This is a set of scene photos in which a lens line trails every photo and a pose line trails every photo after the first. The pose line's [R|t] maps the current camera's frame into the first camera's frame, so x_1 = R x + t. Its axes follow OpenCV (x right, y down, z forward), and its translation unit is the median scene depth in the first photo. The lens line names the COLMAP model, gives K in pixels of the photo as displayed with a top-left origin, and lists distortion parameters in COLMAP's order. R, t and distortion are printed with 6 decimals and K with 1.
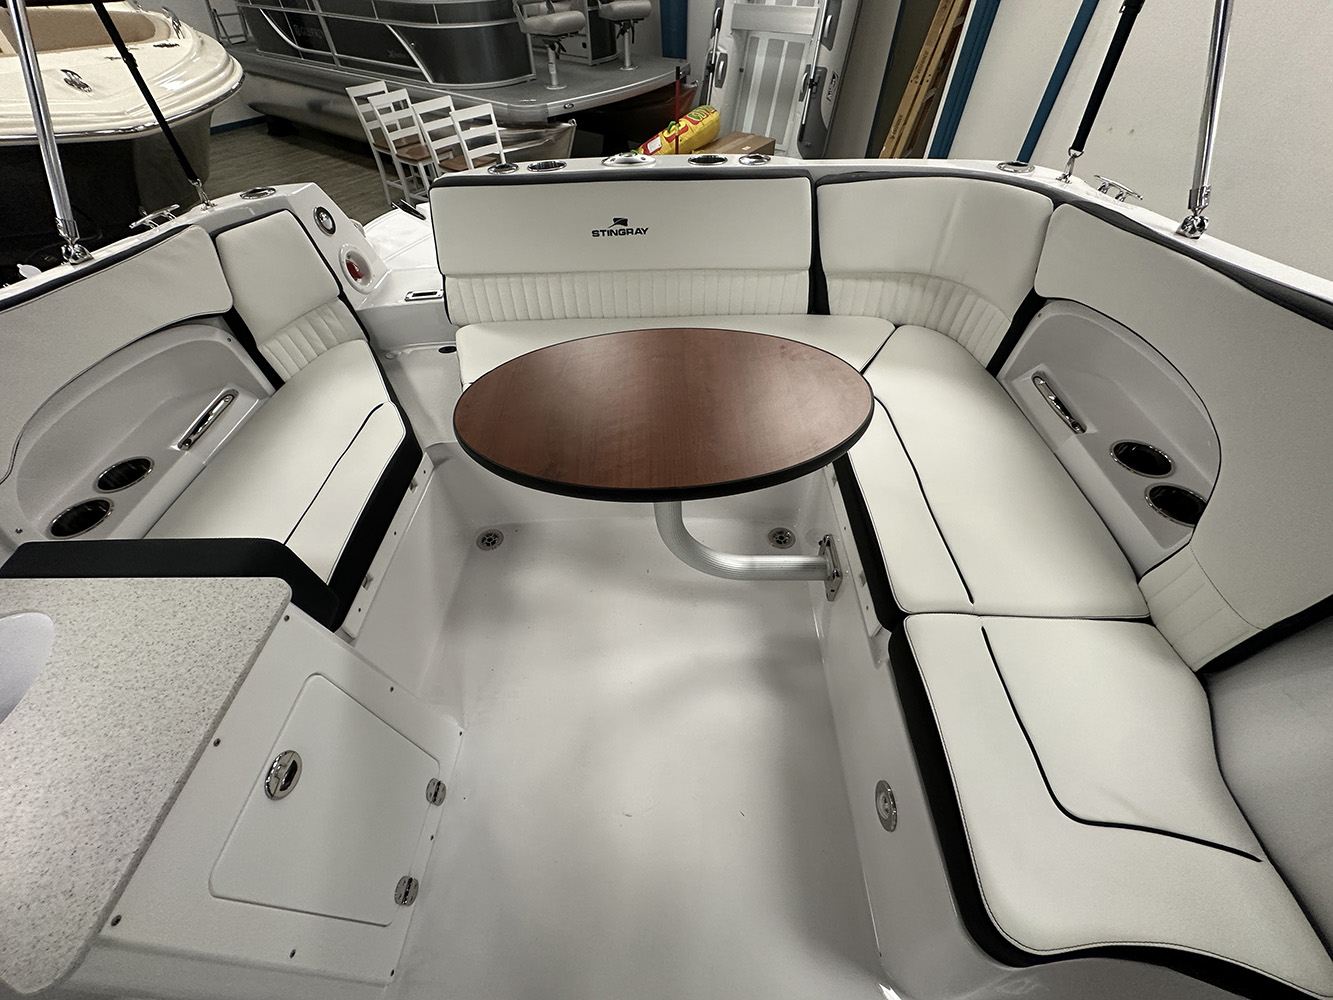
lens RADIAL K [[531.7, 0, 666.5], [0, 531.7, 500.0], [0, 0, 1]] dist [-0.000771, 0.000269]
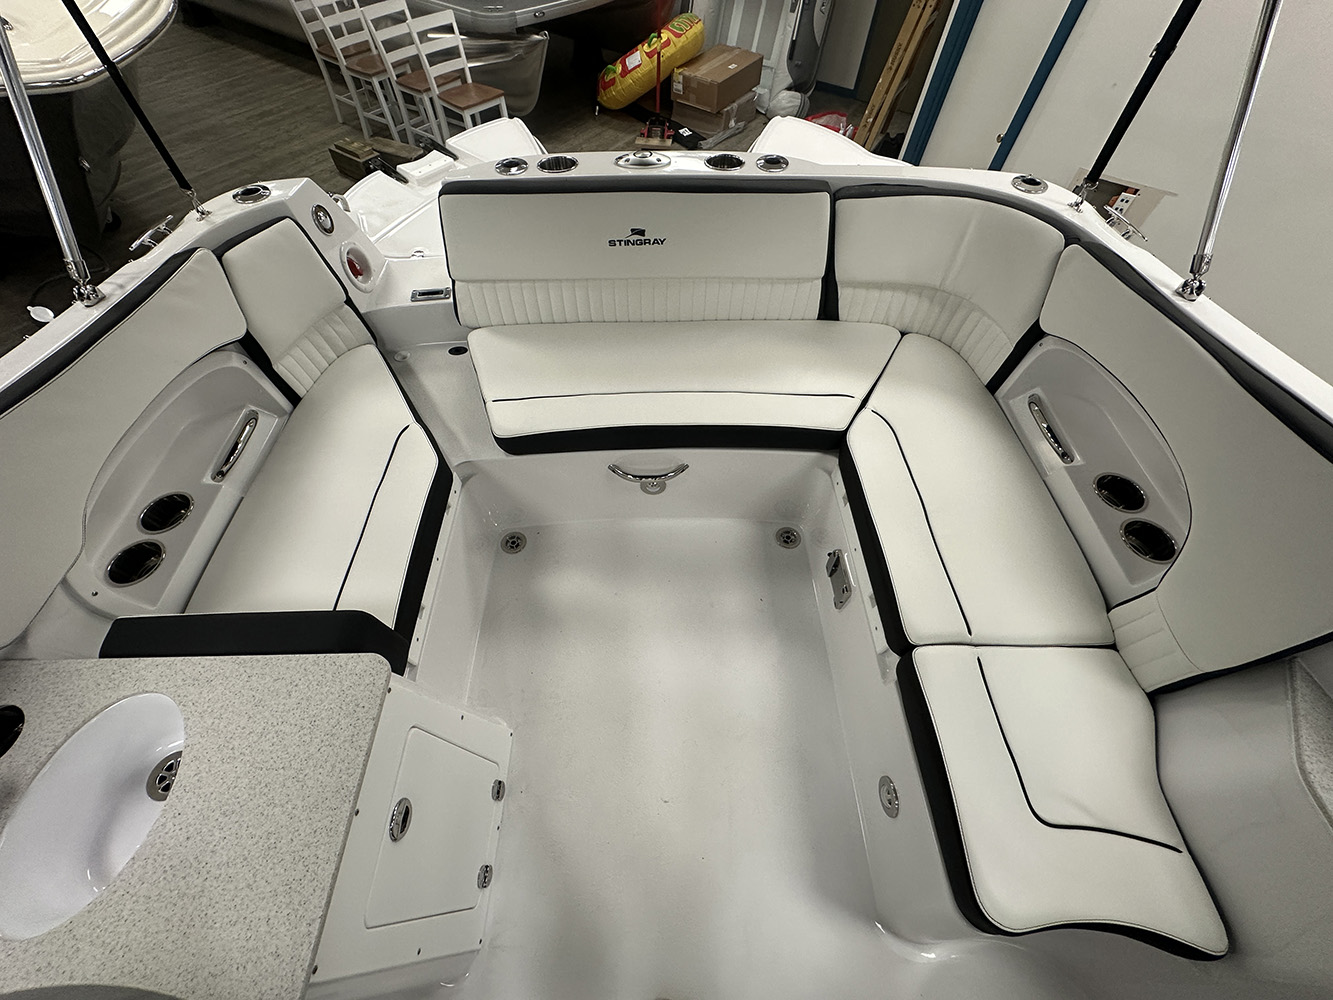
lens RADIAL K [[529.6, 0, 666.5], [0, 529.6, 500.0], [0, 0, 1]] dist [-0.001080, 0.000256]
pose [[0.998507, -0.014413, 0.052695, -0.096614], [0.006856, 0.990004, 0.140873, -0.176854], [-0.054198, -0.140301, 0.988624, -0.045360]]
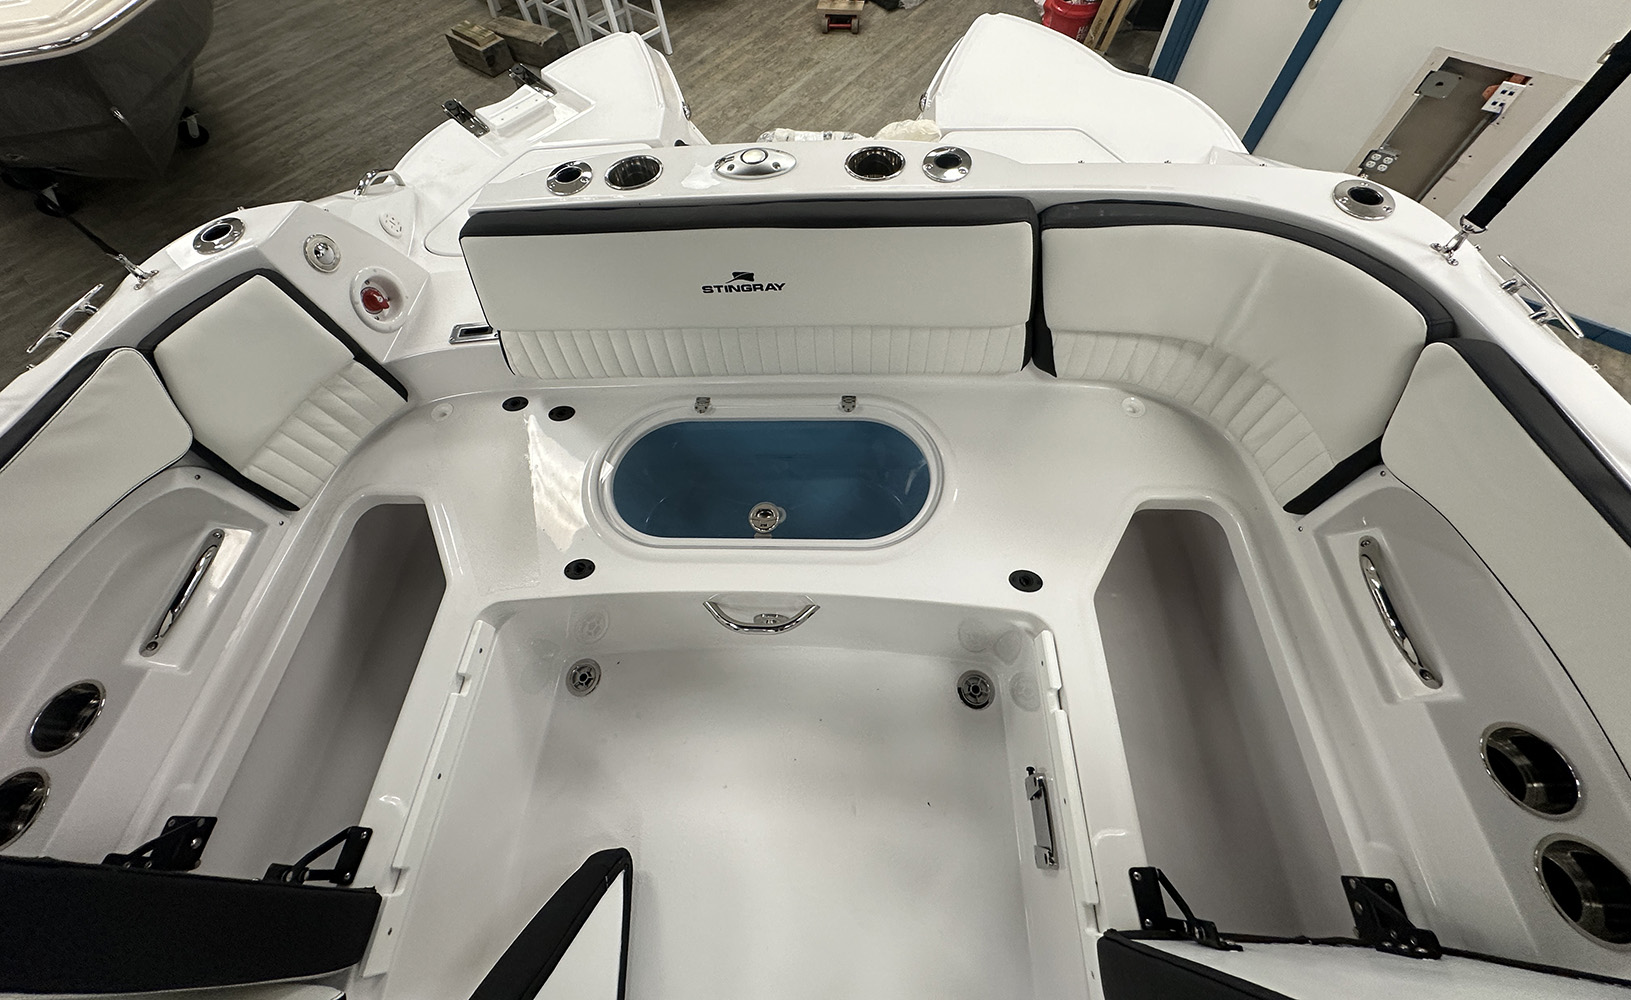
lens RADIAL K [[648.1, 0, 815.3], [0, 648.1, 387.2], [0, 0, 1]] dist [0.000086, -0.000153]
pose [[0.999152, -0.003880, -0.040979, 0.038582], [0.009068, 0.991837, 0.127193, -0.508631], [0.040151, -0.127456, 0.991031, 0.183408]]
